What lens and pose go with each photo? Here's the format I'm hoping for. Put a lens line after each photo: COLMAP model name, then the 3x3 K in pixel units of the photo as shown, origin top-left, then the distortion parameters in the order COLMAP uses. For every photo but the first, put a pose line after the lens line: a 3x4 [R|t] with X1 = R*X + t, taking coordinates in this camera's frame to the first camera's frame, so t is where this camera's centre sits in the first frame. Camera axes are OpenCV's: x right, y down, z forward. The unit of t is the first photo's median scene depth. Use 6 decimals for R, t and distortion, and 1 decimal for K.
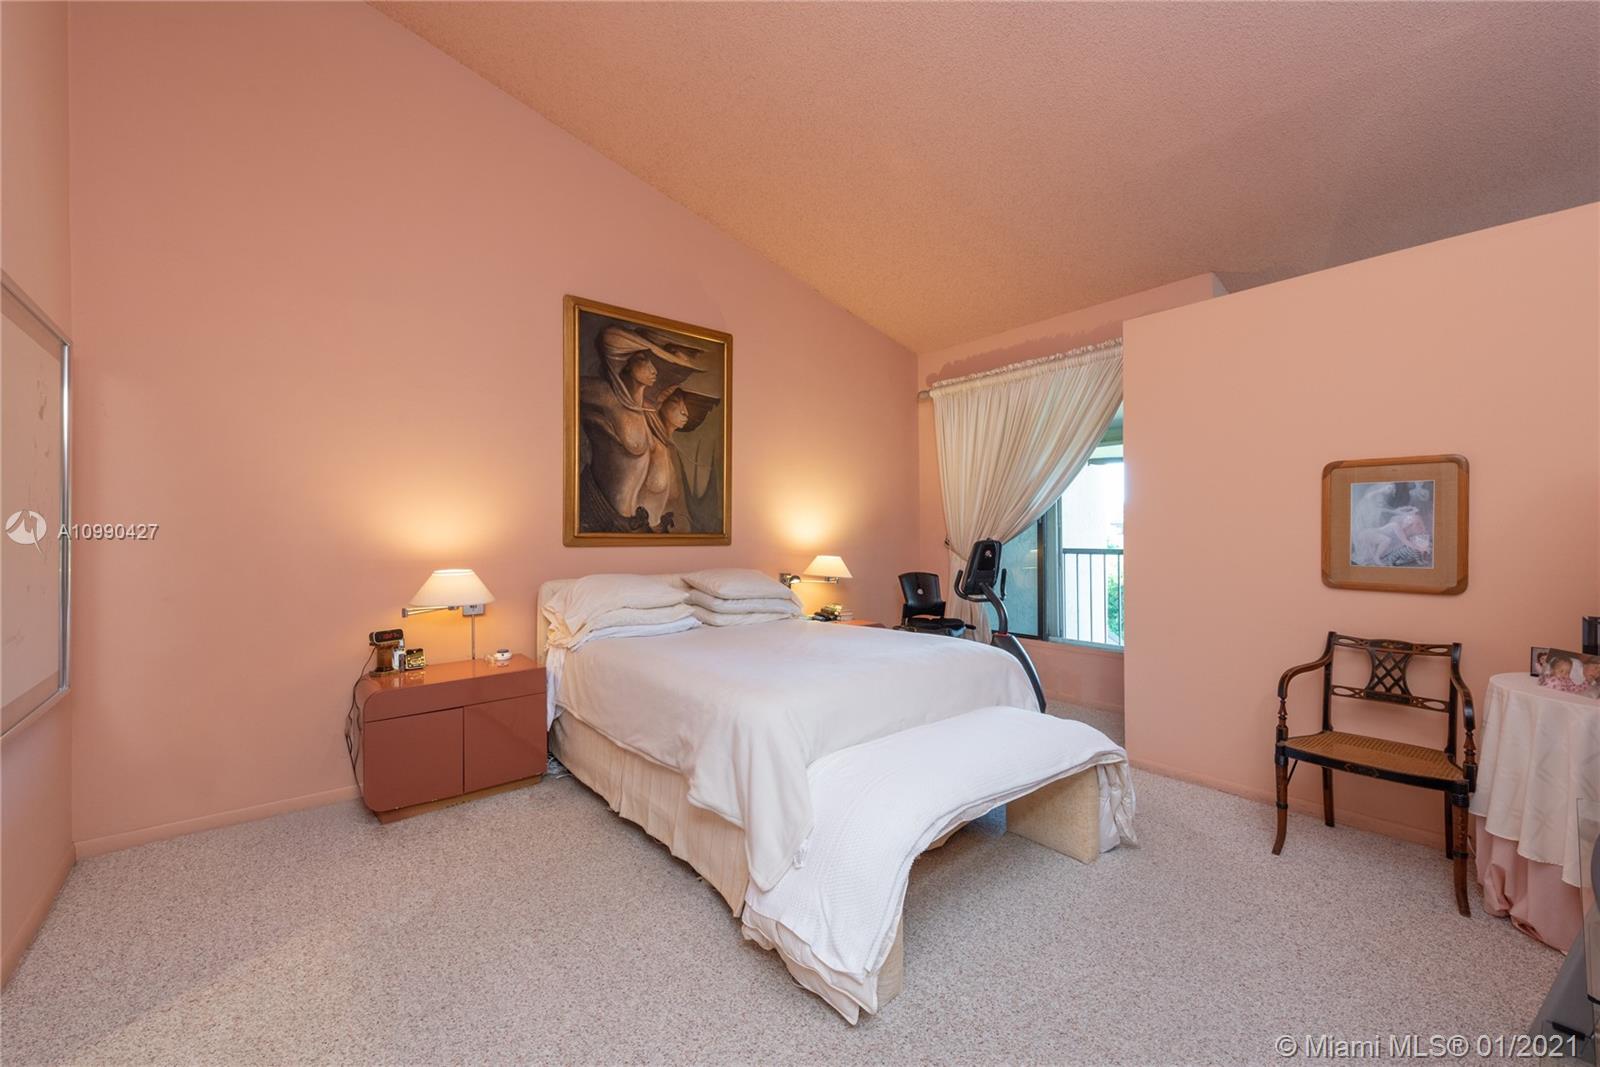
lens RADIAL K [[628.4, 0, 799.0], [0, 628.4, 540.8], [0, 0, 1]] dist [0.014656, -0.000602]
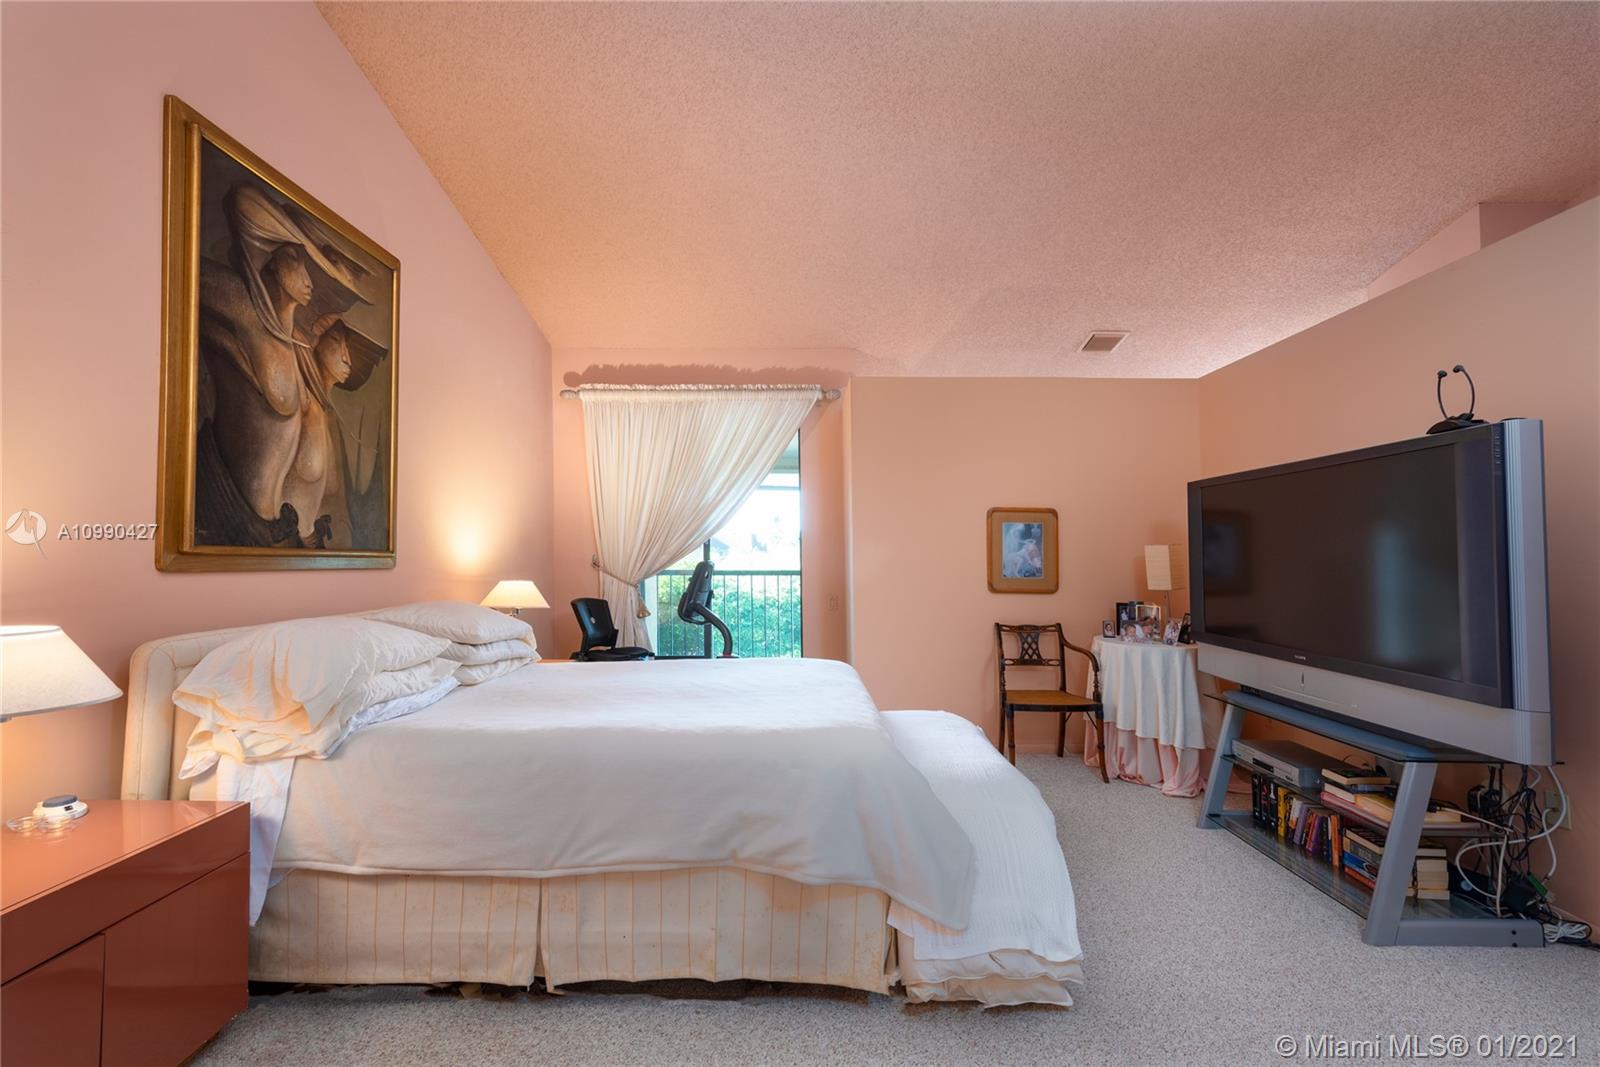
lens RADIAL K [[667.8, 0, 797.5], [0, 667.8, 541.0], [0, 0, 1]] dist [0.011381, -0.000877]
pose [[0.648043, 0.024001, 0.761226, -0.427372], [0.001510, 0.999461, -0.032798, 0.002727], [-0.761603, 0.022404, 0.647657, 0.230107]]
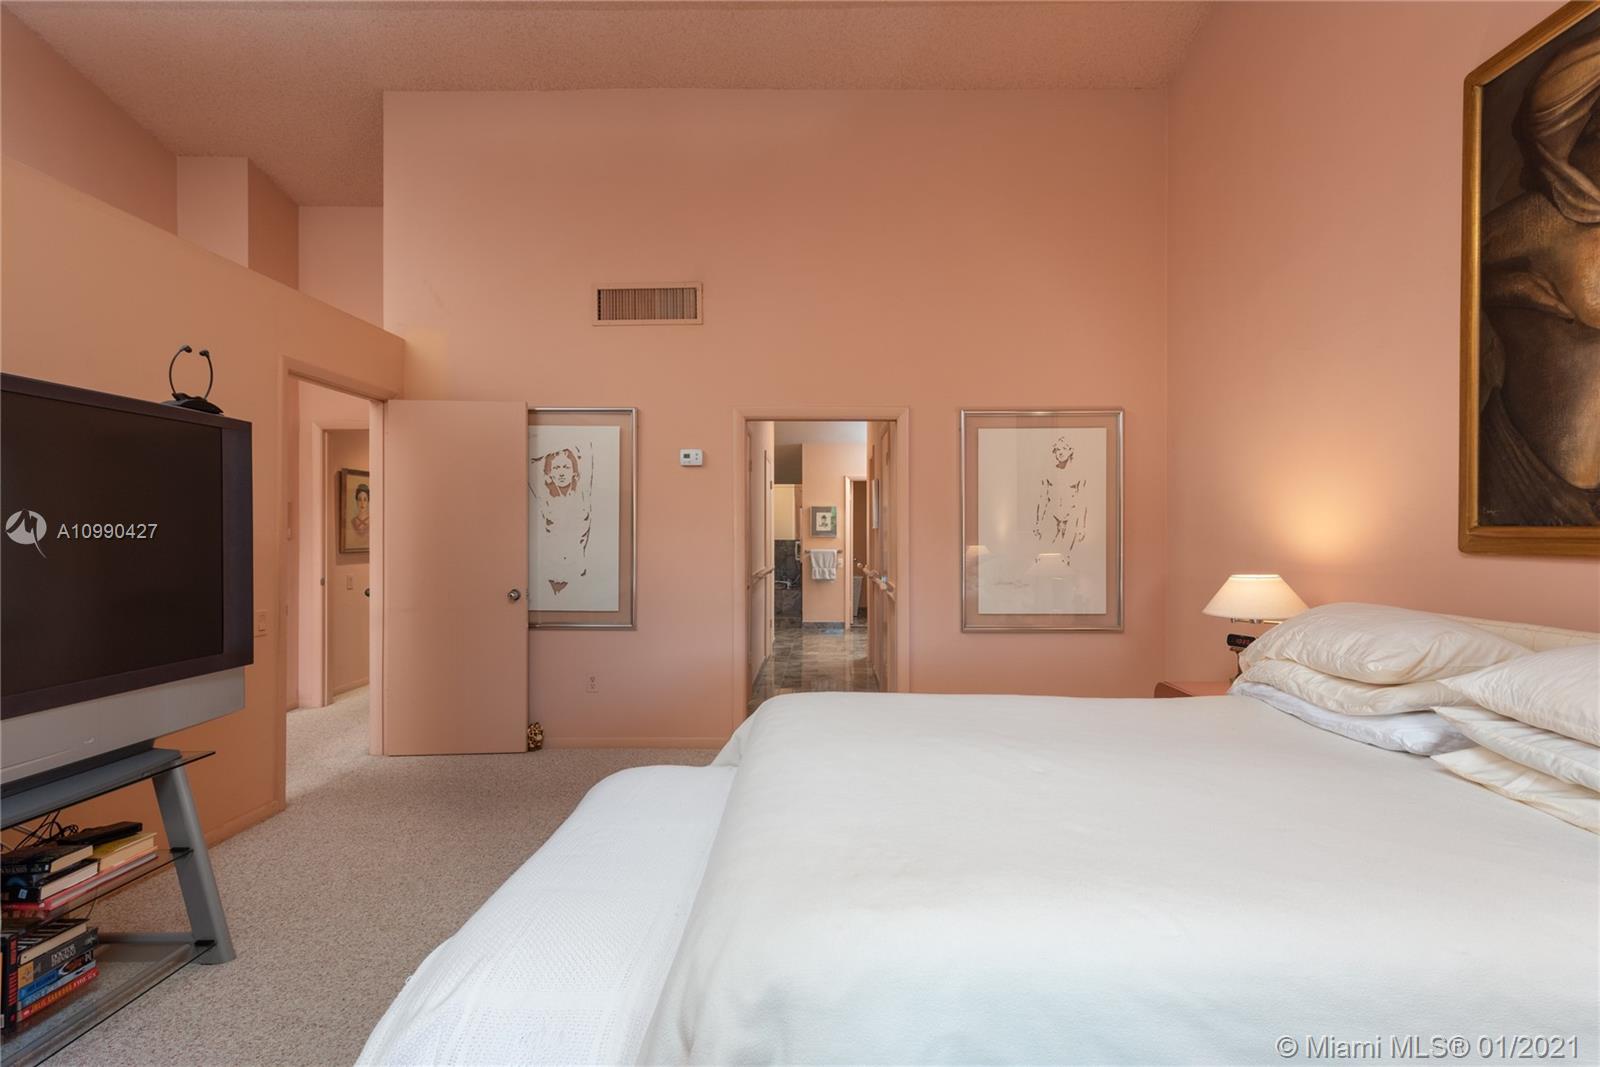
lens RADIAL K [[733.9, 0, 798.8], [0, 733.9, 524.4], [0, 0, 1]] dist [-0.001540, -0.000158]
pose [[-0.663313, -0.006181, -0.748316, 0.432308], [0.000226, 0.999964, -0.008460, -0.009803], [0.748342, -0.005781, -0.663288, 0.931023]]
